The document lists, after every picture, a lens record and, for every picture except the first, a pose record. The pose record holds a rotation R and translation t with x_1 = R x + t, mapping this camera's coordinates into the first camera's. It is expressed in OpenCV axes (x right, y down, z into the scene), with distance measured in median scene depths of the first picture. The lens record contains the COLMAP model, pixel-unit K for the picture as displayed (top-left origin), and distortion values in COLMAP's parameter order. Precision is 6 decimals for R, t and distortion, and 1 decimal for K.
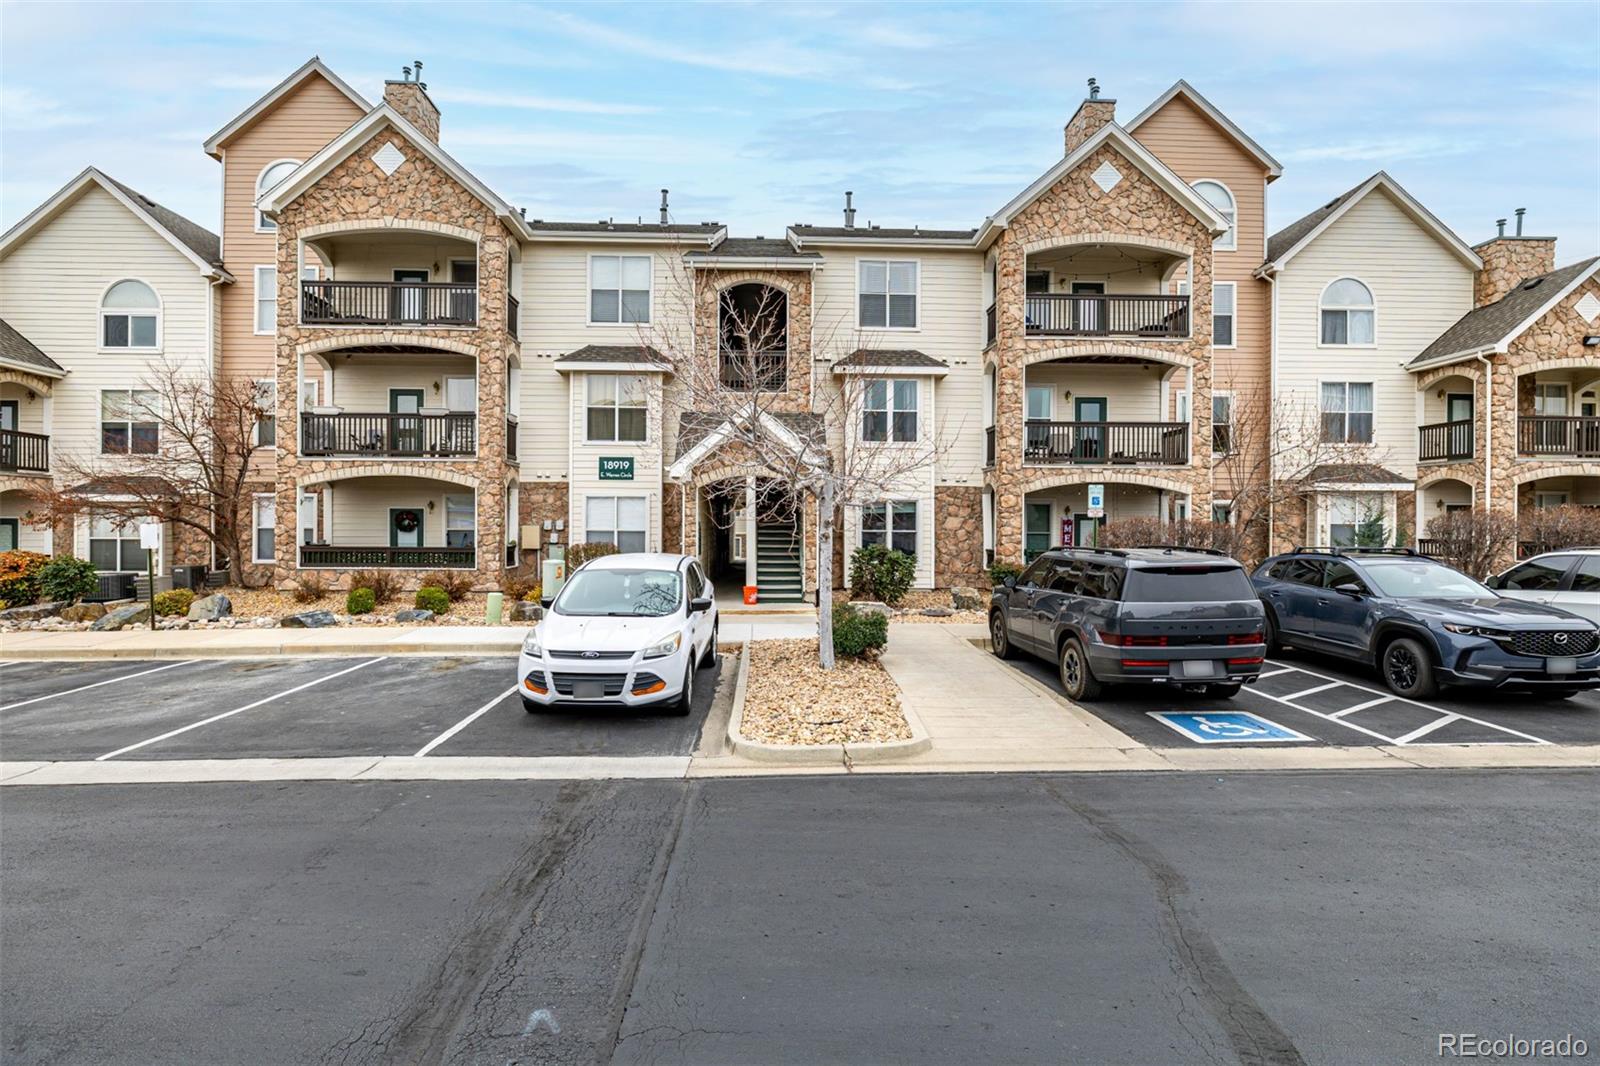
lens RADIAL K [[825.0, 0, 800.0], [0, 825.0, 533.0], [0, 0, 1]] dist [-0.005058, -0.000192]
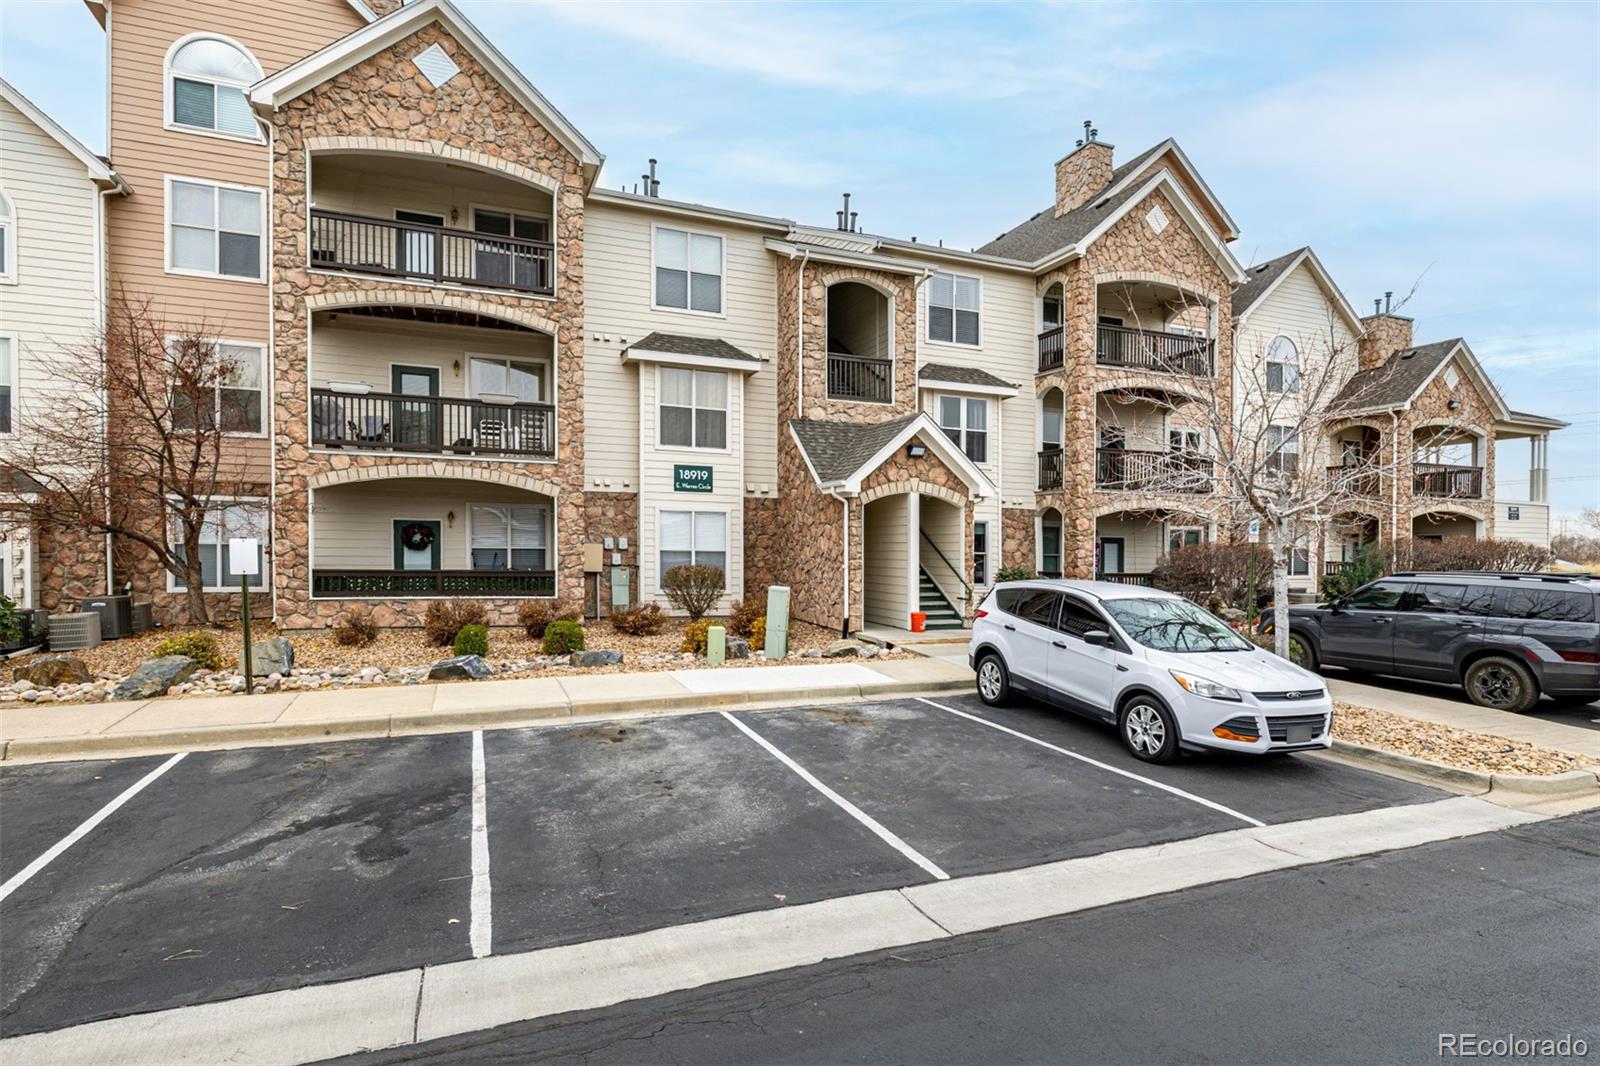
lens RADIAL K [[850.6, 0, 805.0], [0, 850.6, 563.5], [0, 0, 1]] dist [-0.003412, -0.001475]
pose [[0.938617, 0.001648, 0.344958, -0.432068], [-0.006792, 0.999883, 0.013705, -0.002443], [-0.344895, -0.015207, 0.938518, 0.124895]]
